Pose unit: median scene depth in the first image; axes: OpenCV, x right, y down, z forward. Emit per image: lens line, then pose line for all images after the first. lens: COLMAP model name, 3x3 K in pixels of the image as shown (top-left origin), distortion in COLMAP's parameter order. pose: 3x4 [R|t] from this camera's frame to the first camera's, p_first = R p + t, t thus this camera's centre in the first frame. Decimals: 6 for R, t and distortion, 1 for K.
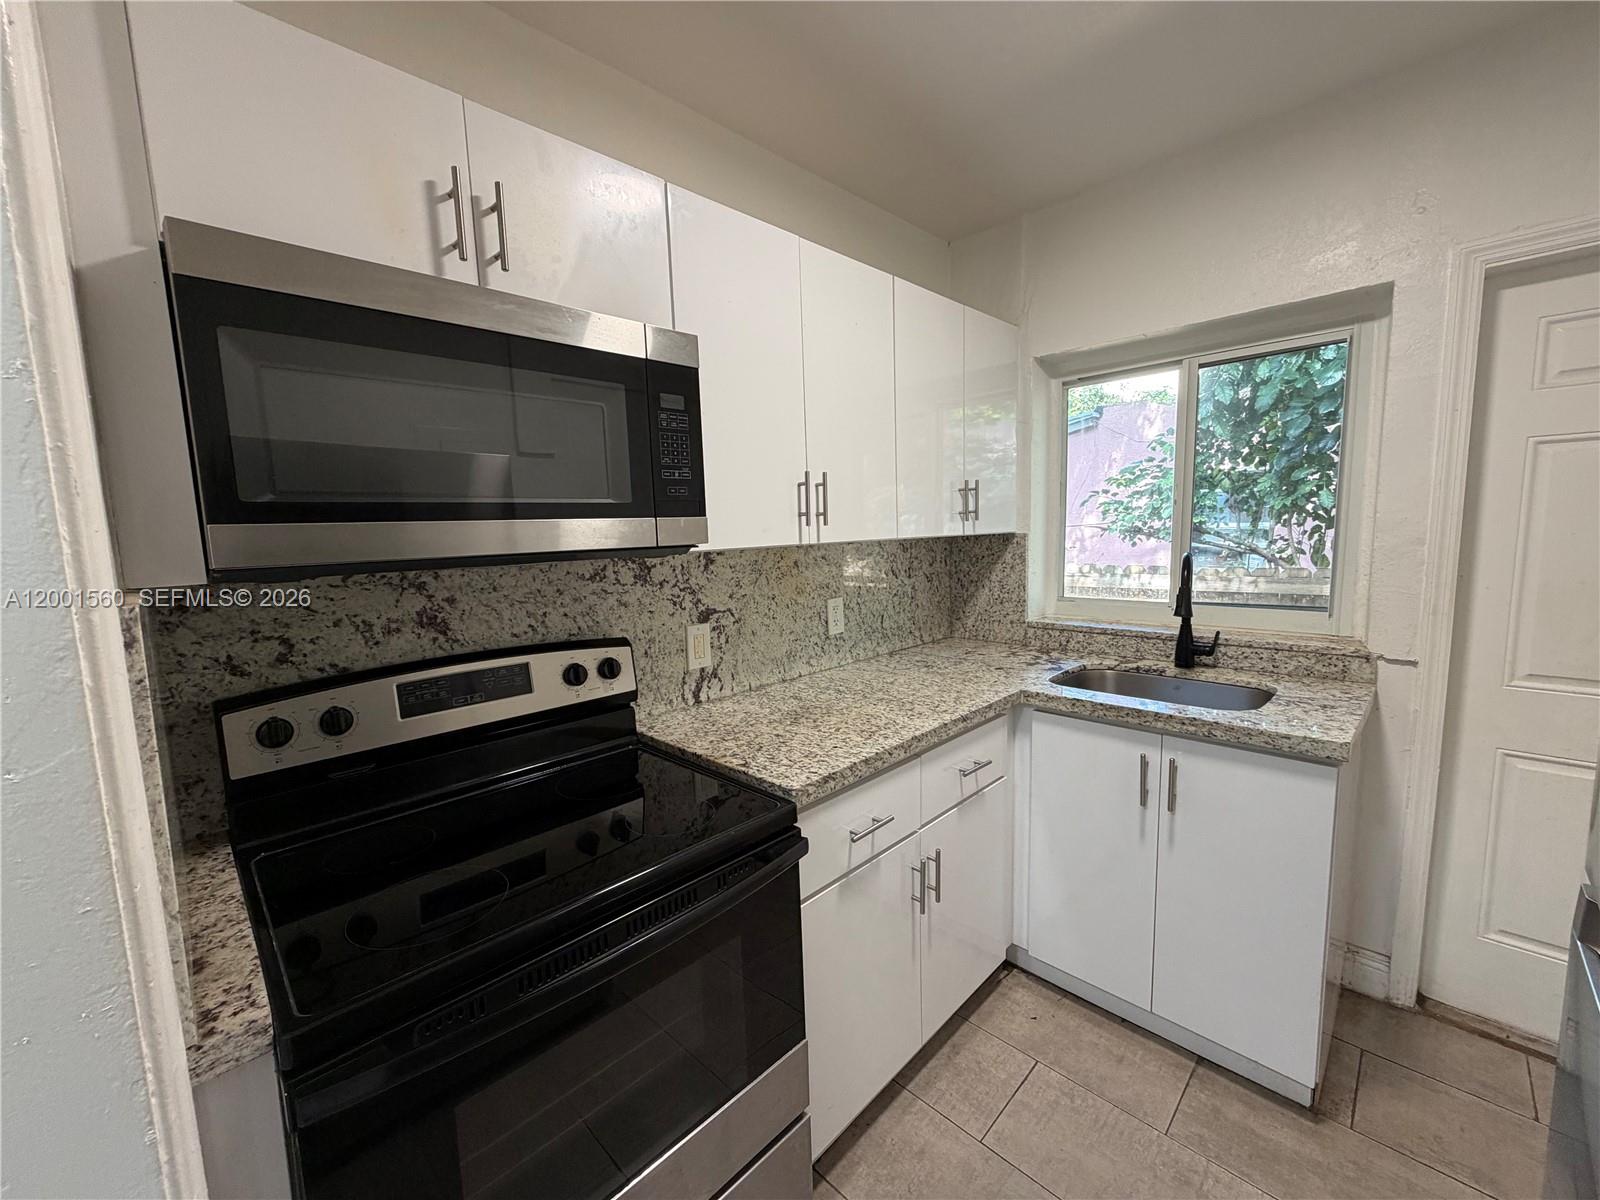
lens RADIAL K [[638.5, 0, 800.2], [0, 638.5, 601.2], [0, 0, 1]] dist [0.002893, -0.000243]
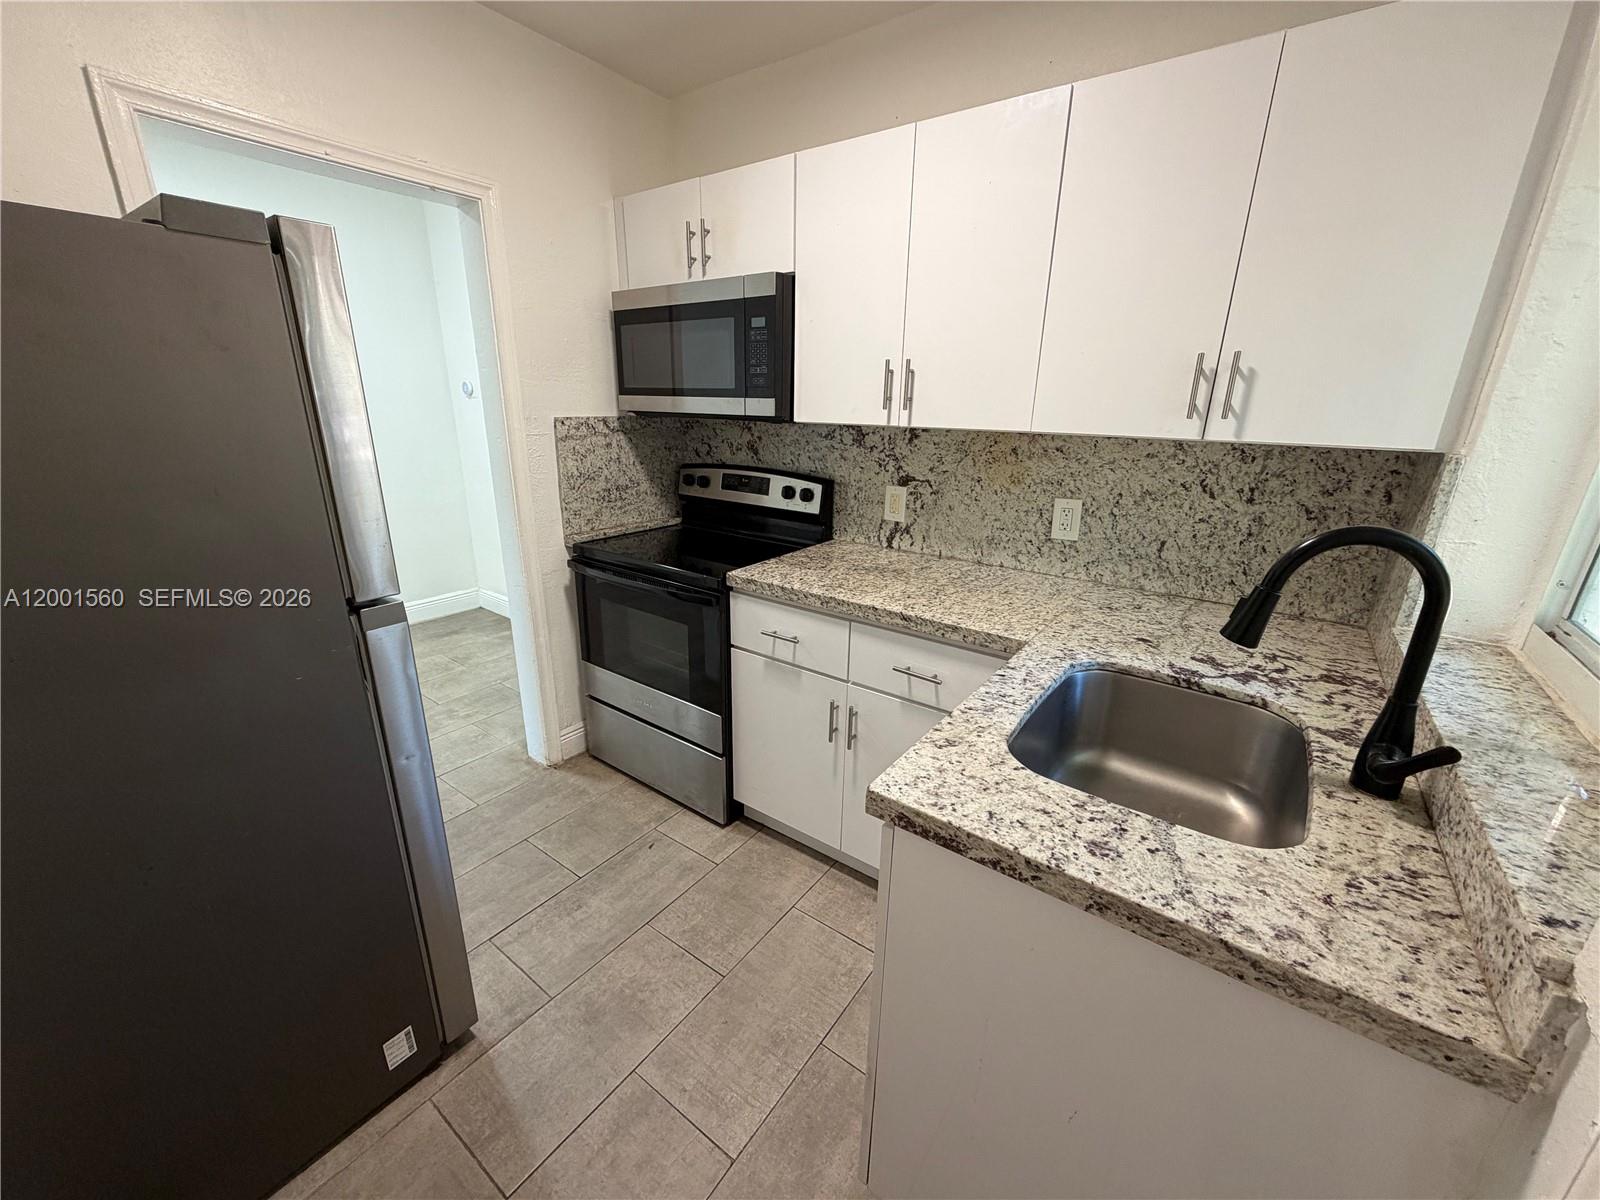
lens RADIAL K [[638.5, 0, 800.1], [0, 638.5, 598.9], [0, 0, 1]] dist [0.002893, -0.000243]
pose [[0.153998, 0.333050, -0.930248, 1.070096], [-0.136692, 0.939607, 0.313772, -0.125289], [0.978570, 0.078837, 0.190223, 0.600469]]
